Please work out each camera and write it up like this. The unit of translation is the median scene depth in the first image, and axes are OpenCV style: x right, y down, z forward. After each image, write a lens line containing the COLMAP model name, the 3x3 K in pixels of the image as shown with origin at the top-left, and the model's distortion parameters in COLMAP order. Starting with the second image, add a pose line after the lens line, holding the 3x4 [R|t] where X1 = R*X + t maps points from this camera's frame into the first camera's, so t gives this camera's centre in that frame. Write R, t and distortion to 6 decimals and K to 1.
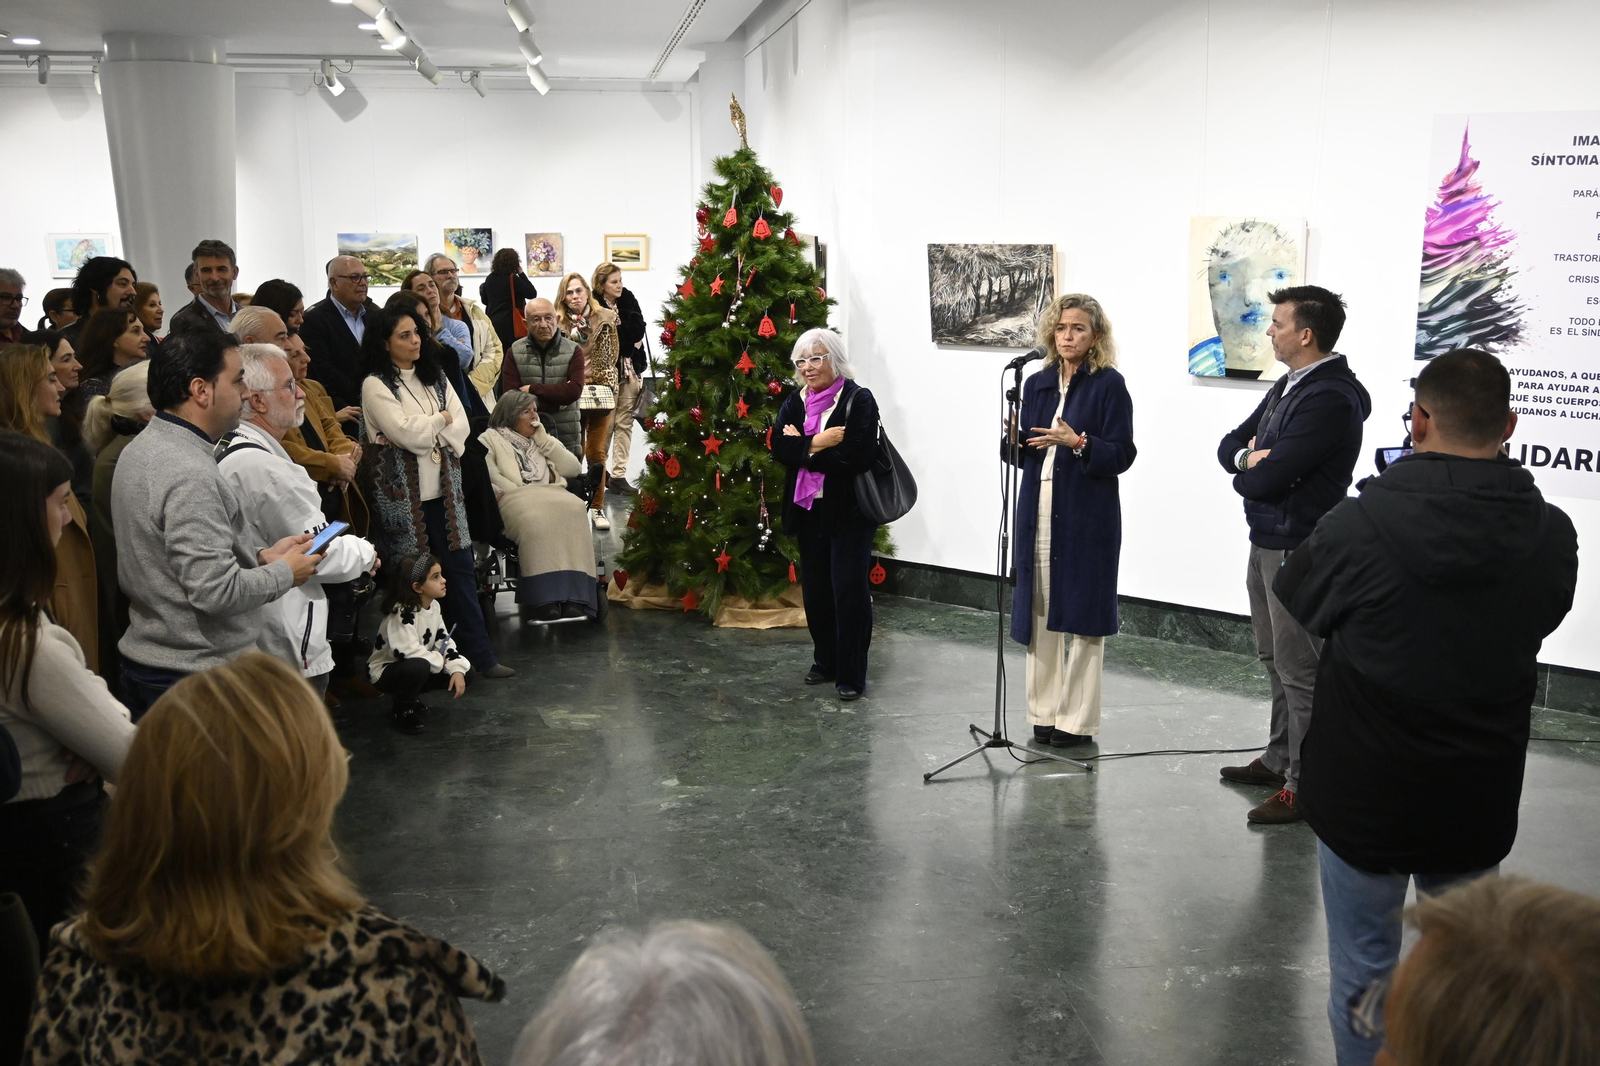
lens RADIAL K [[1610.6, 0, 788.5], [0, 1610.6, 529.2], [0, 0, 1]] dist [0.008102, 0.000000]
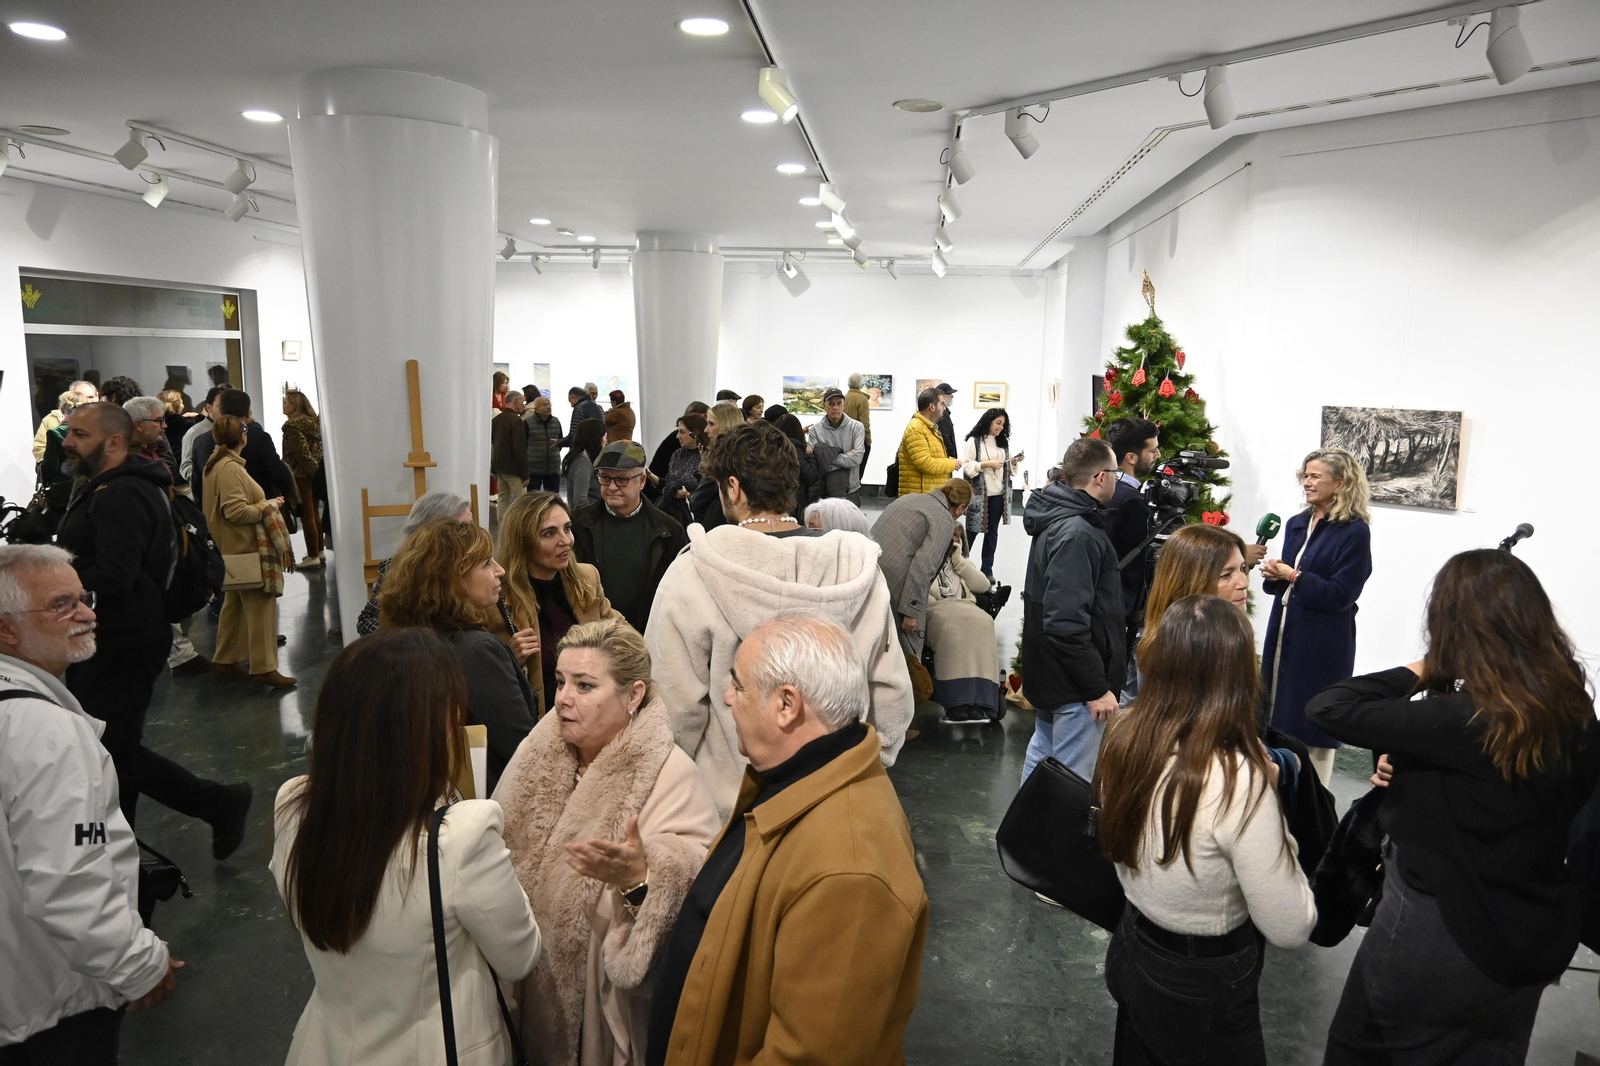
lens RADIAL K [[1082.5, 0, 797.6], [0, 1082.5, 537.9], [0, 0, 1]] dist [-0.011428, 0.004351]
pose [[0.970011, 0.060364, -0.235448, -0.082744], [-0.068069, 0.997374, -0.024728, -0.045507], [0.233337, 0.040013, 0.971572, 0.208984]]
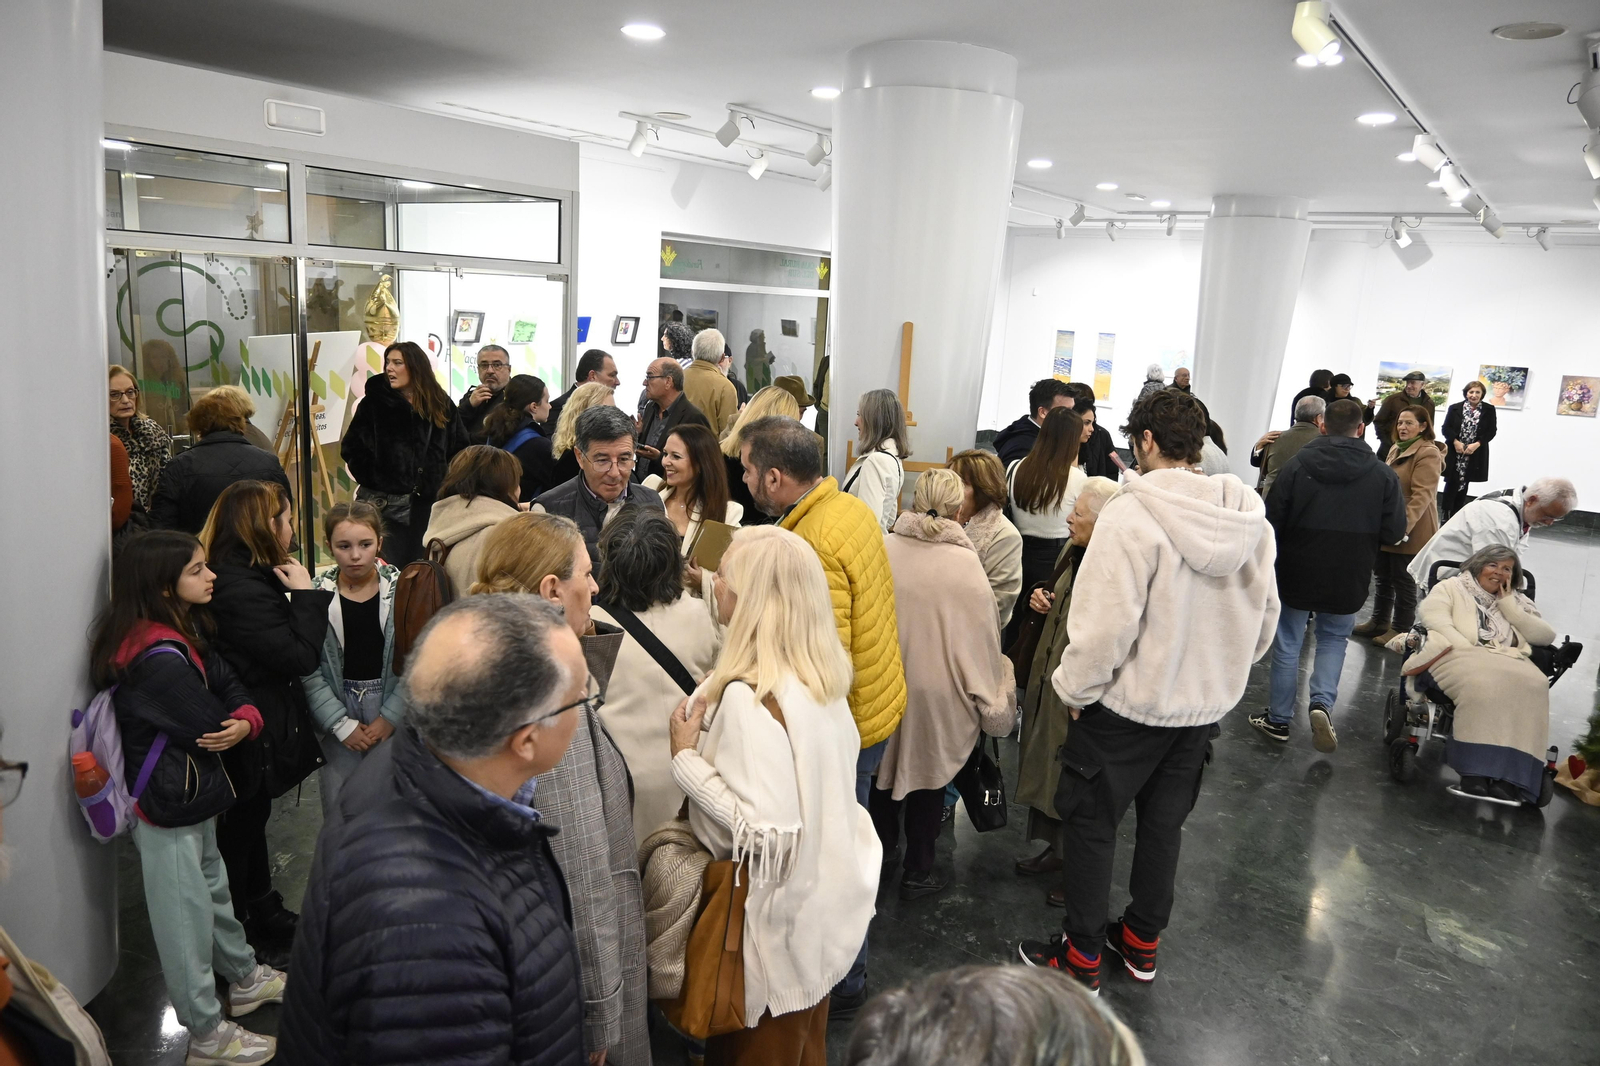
lens RADIAL K [[1082.5, 0, 800.0], [0, 1082.5, 533.8], [0, 0, 1]] dist [-0.011428, 0.004351]
pose [[0.709527, 0.190751, -0.678370, -0.028382], [-0.196365, 0.978055, 0.069636, -0.056854], [0.676766, 0.083800, 0.731413, 0.253525]]
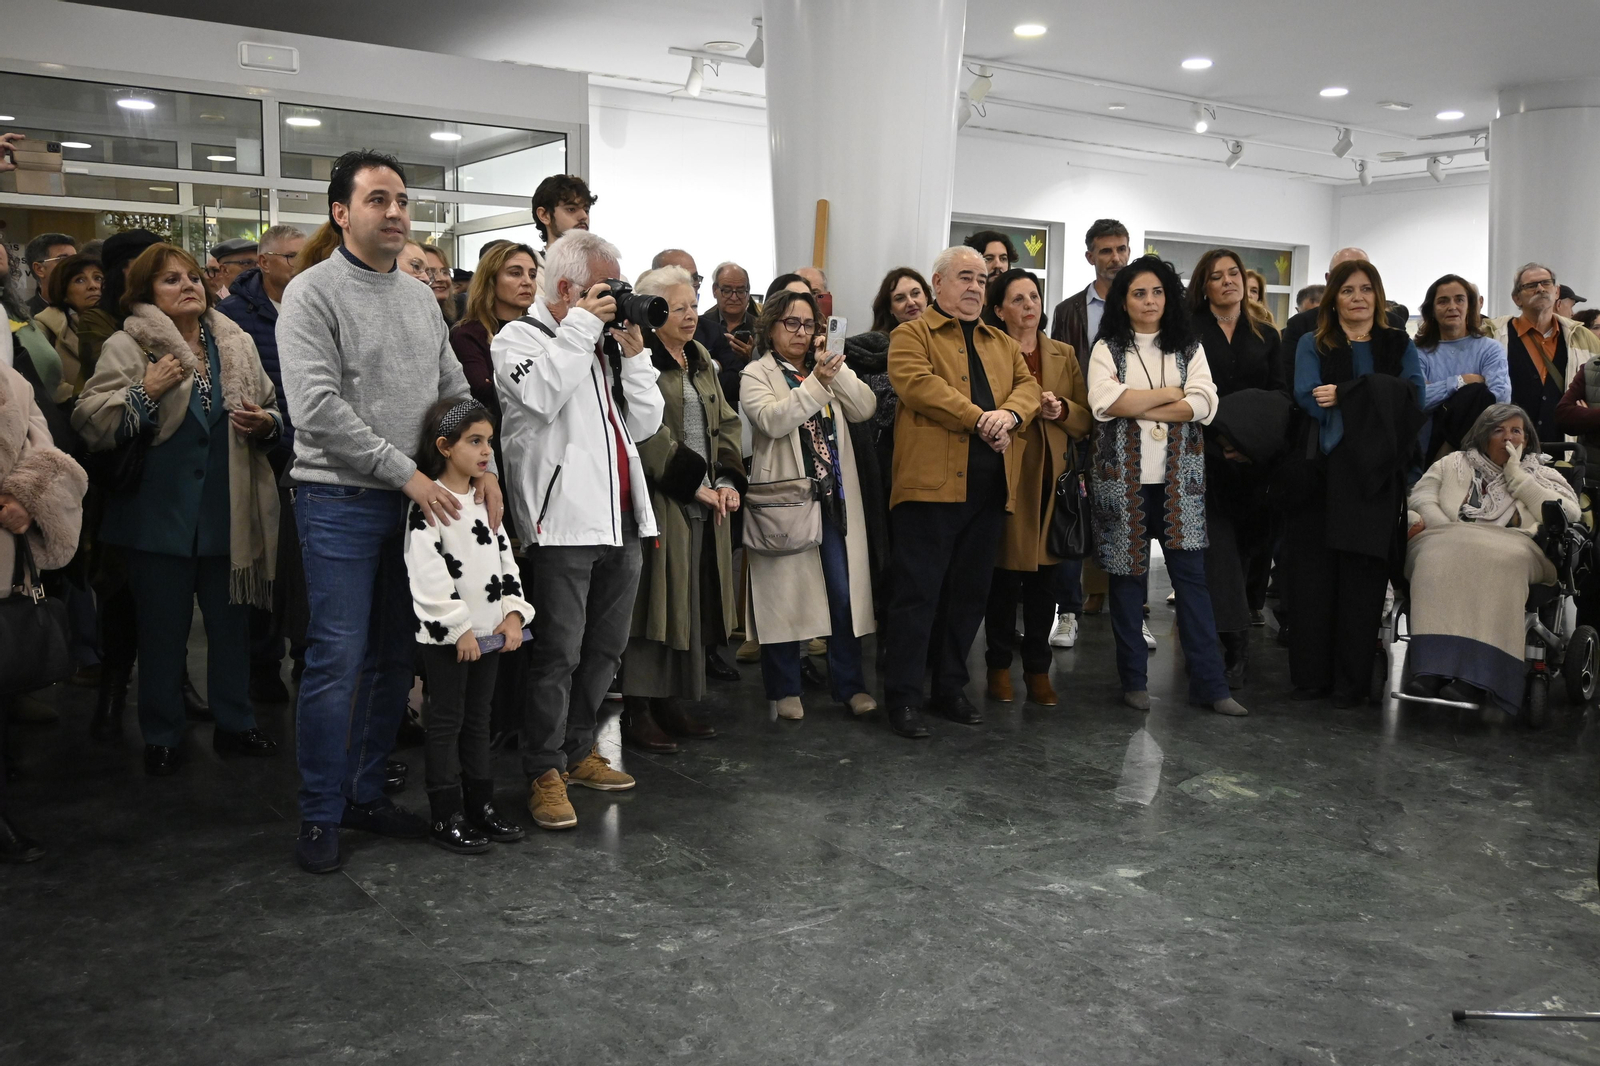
lens RADIAL K [[1455.5, 0, 797.2], [0, 1455.5, 528.9], [0, 0, 1]] dist [-0.008289, 0.000000]
pose [[0.462179, 0.107981, -0.880188, 0.289309], [-0.186878, 0.982129, 0.022359, 0.018549], [0.866872, 0.154154, 0.474099, 0.411025]]
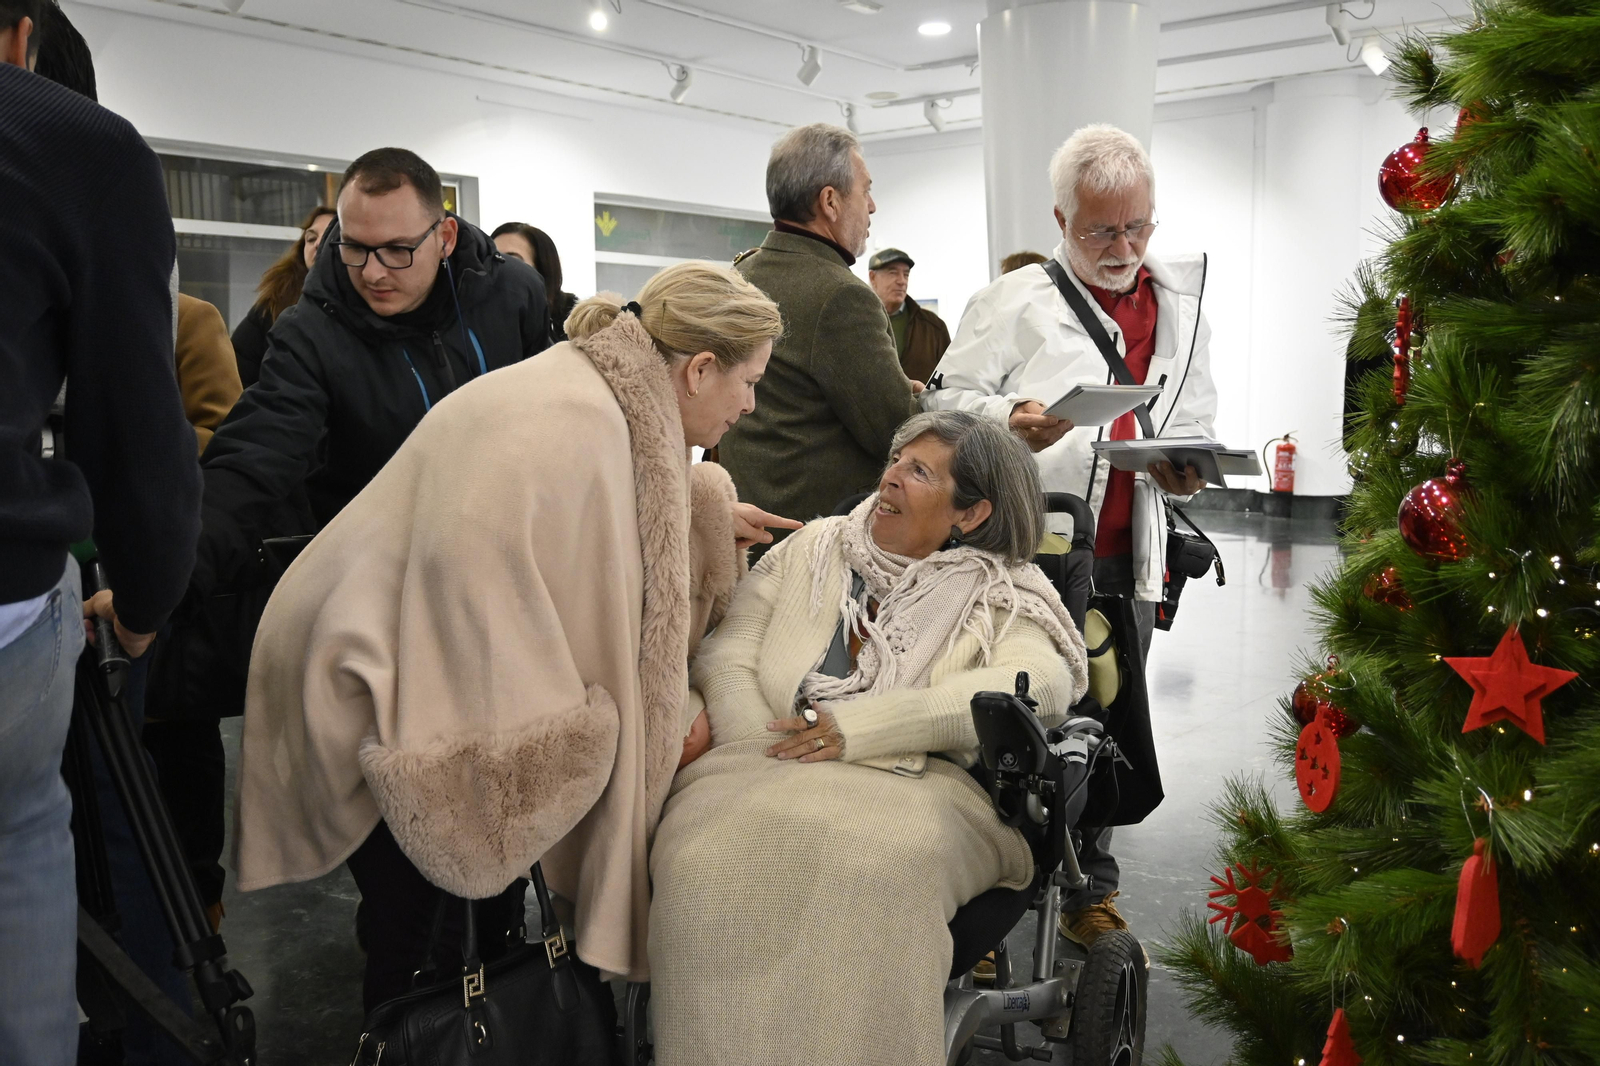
lens RADIAL K [[1455.5, 0, 803.5], [0, 1455.5, 528.8], [0, 0, 1]] dist [-0.008289, 0.000000]
pose [[0.689707, 0.071627, -0.720537, 0.016690], [-0.133007, 0.990696, -0.028833, -0.054640], [0.711768, 0.115722, 0.692817, 0.822097]]
